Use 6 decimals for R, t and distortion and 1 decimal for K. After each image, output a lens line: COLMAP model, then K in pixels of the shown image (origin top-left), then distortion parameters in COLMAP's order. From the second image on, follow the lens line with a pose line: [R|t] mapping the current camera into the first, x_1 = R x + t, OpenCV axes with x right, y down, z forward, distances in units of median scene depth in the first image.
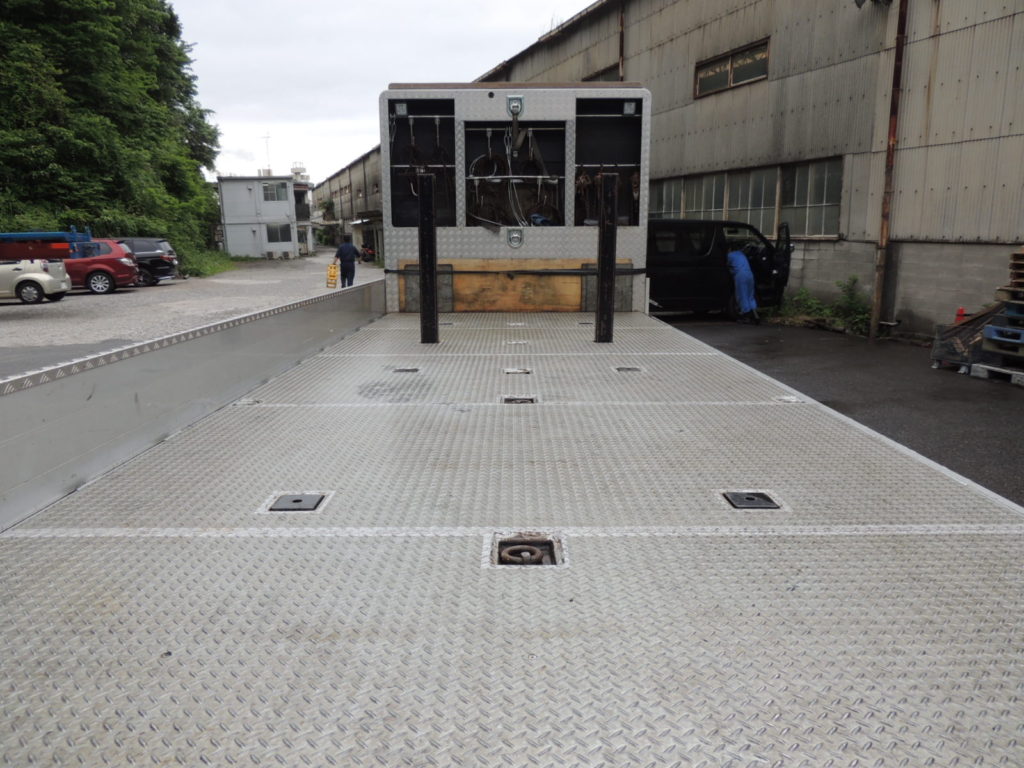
lens RADIAL K [[728.3, 0, 512.0], [0, 728.3, 384.0], [0, 0, 1]] dist [-0.041285, 0.022138]
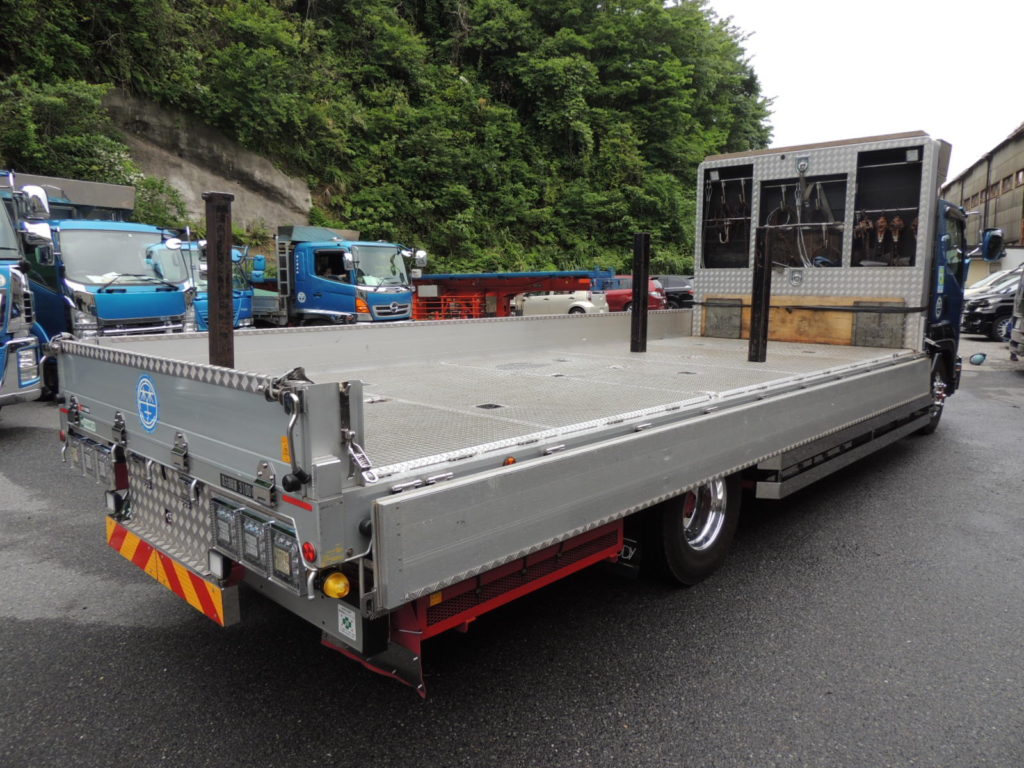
lens RADIAL K [[728.3, 0, 512.0], [0, 728.3, 384.0], [0, 0, 1]] dist [-0.041285, 0.022138]
pose [[0.720491, 0.101157, -0.686047, 0.137790], [-0.135703, 0.990743, 0.003568, 0.006456], [0.680057, 0.090528, 0.727548, -0.034837]]
